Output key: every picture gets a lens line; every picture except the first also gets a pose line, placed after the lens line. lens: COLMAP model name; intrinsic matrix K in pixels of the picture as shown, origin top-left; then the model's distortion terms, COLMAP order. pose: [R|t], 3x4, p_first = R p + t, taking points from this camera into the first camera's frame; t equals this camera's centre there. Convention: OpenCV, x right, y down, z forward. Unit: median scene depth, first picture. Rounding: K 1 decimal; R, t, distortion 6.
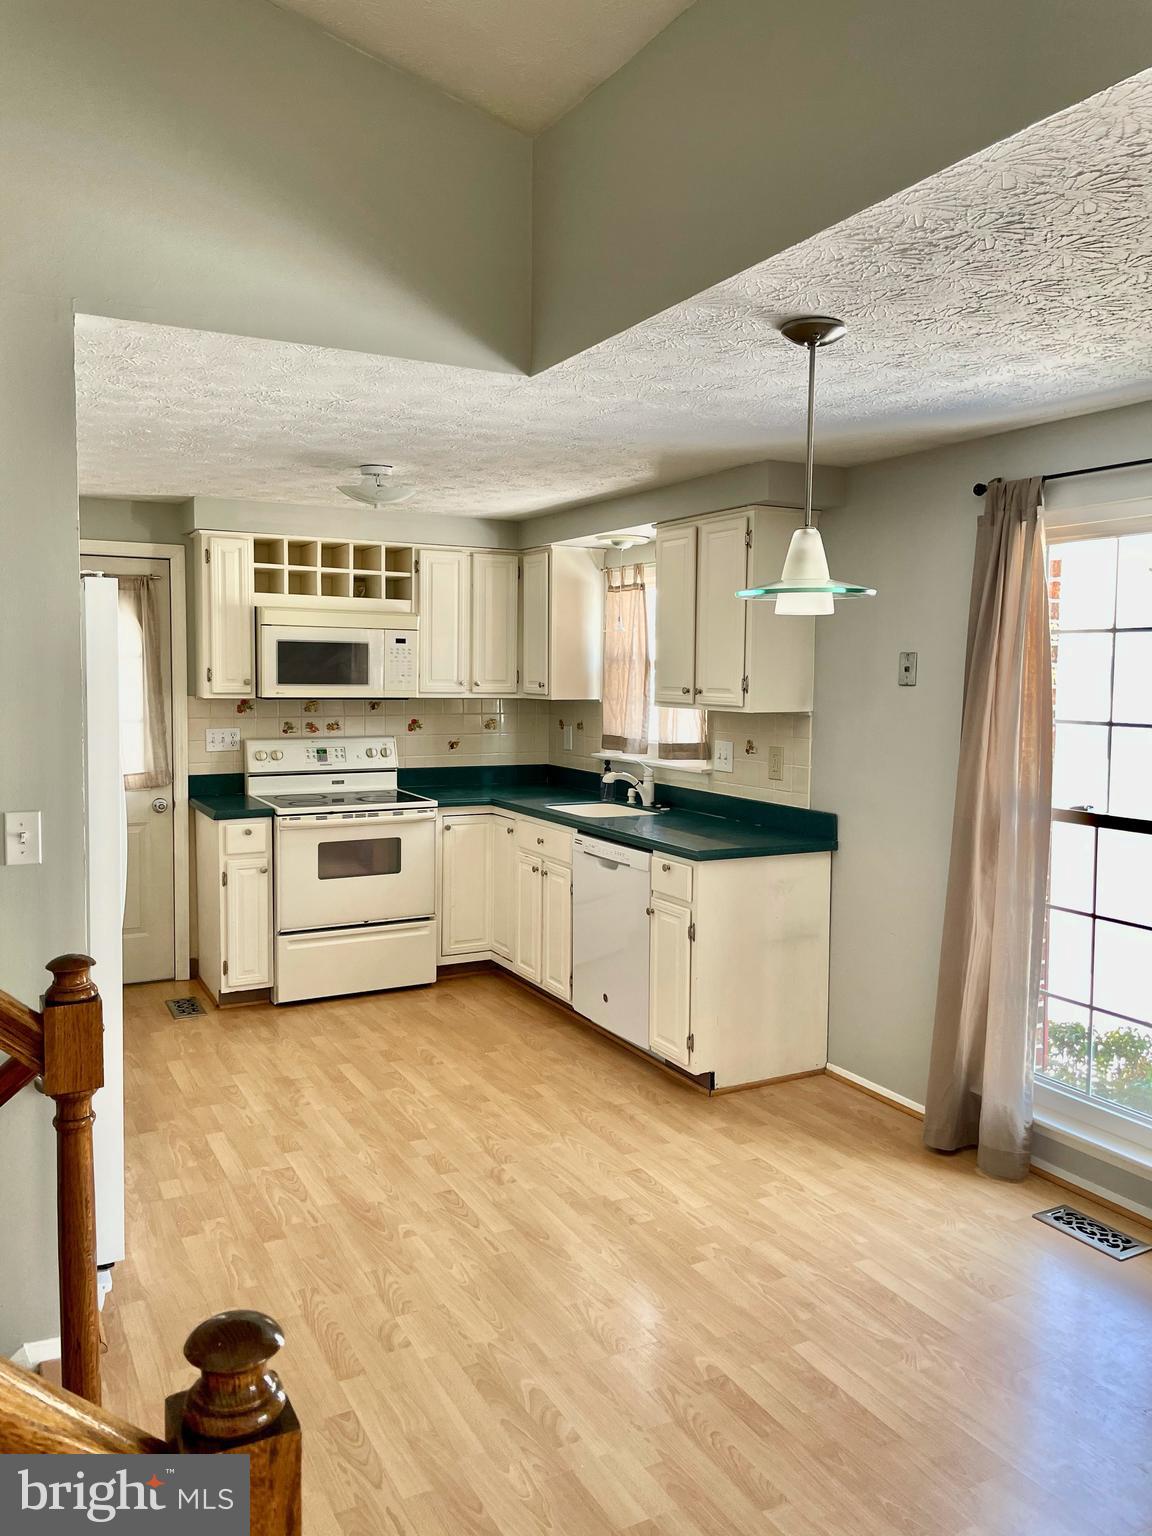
lens RADIAL K [[1143.0, 0, 577.5], [0, 1143.0, 765.9], [0, 0, 1]] dist [0.006023, -0.069238]
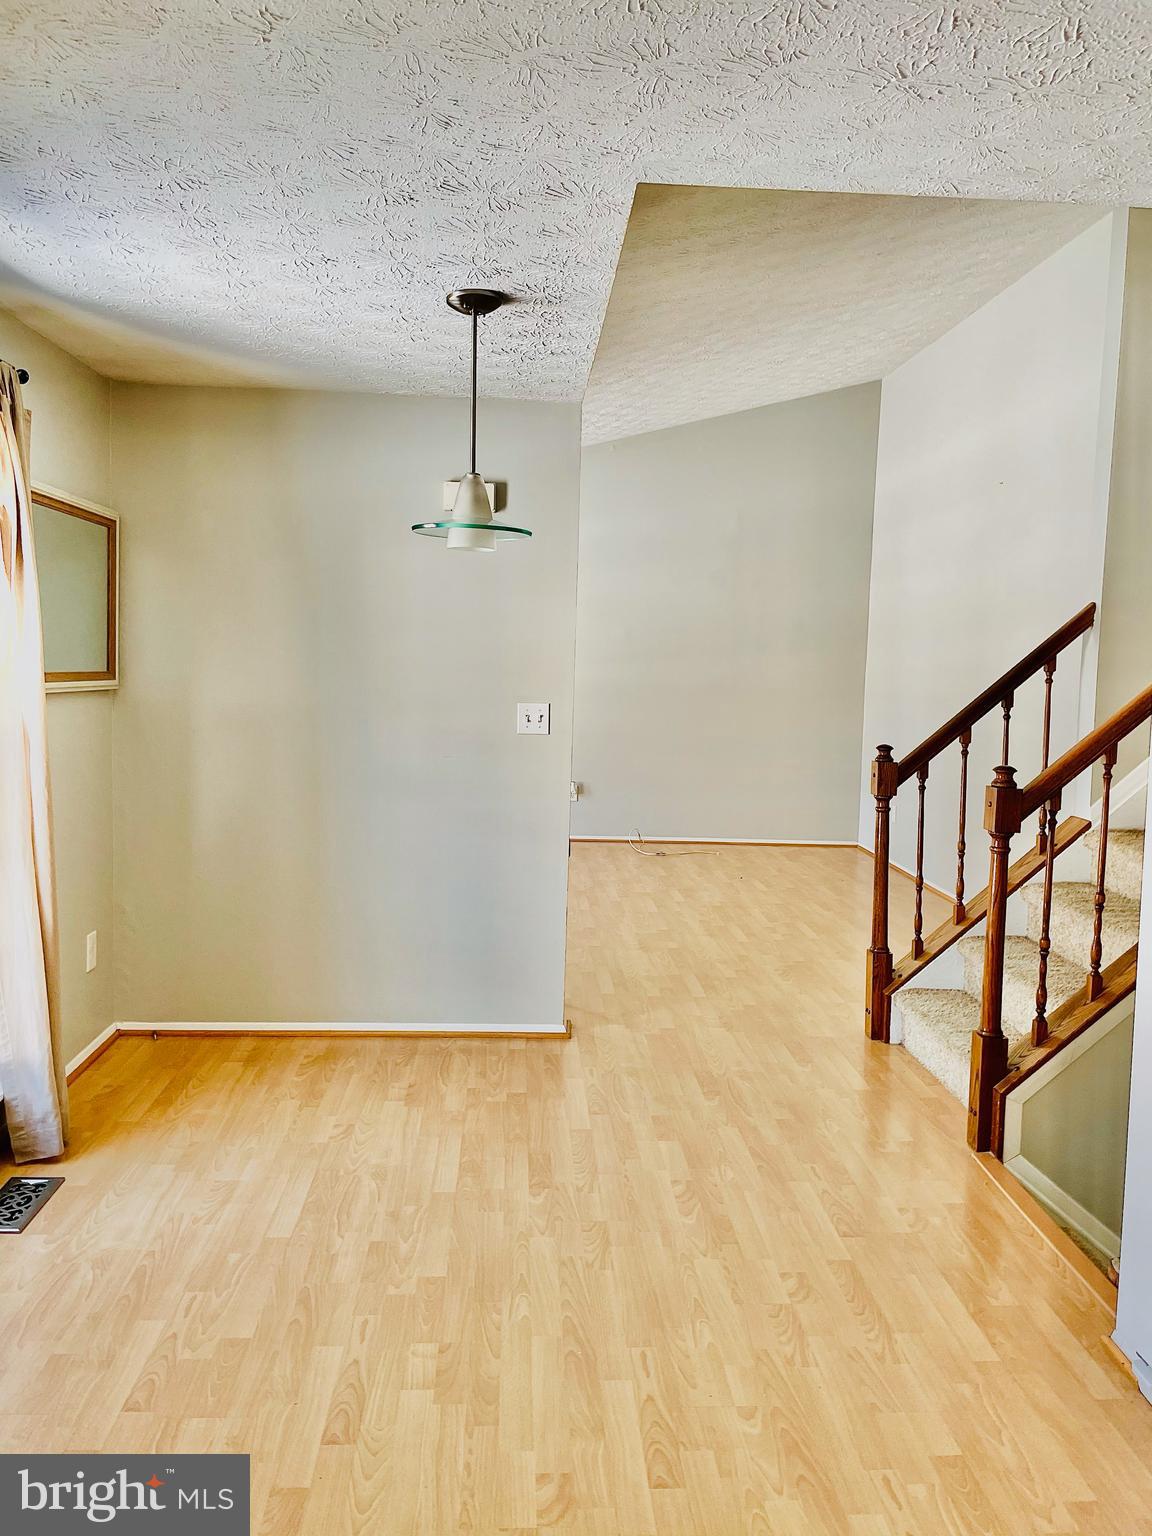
lens RADIAL K [[1143.0, 0, 576.4], [0, 1143.0, 767.5], [0, 0, 1]] dist [0.006023, -0.069238]
pose [[-0.904255, -0.074256, 0.420486, -0.320855], [0.001258, 0.984295, 0.176527, -0.096599], [-0.426990, 0.160155, -0.889961, 1.630969]]
